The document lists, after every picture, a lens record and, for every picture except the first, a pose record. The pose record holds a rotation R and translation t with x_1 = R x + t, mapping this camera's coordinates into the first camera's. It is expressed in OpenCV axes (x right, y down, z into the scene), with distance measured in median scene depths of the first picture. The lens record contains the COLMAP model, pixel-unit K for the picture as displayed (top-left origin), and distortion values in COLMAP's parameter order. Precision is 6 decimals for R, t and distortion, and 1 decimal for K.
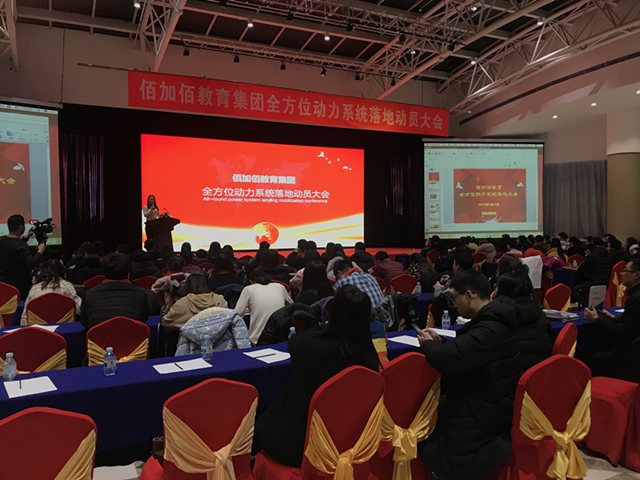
lens RADIAL K [[509.5, 0, 341.2], [0, 509.5, 239.4], [0, 0, 1]] dist [-0.002926, -0.020589]
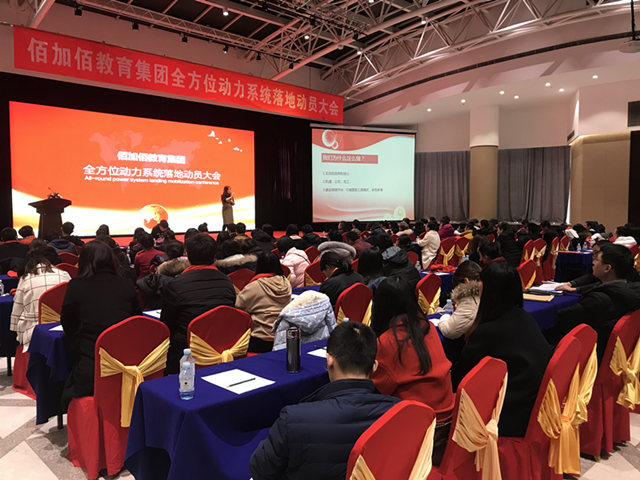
lens RADIAL K [[509.5, 0, 341.2], [0, 509.5, 239.4], [0, 0, 1]] dist [-0.002926, -0.020589]
pose [[0.953140, -0.013582, 0.302226, -0.106779], [0.004287, 0.999498, 0.031398, 0.002915], [-0.302500, -0.028631, 0.952719, 0.004285]]
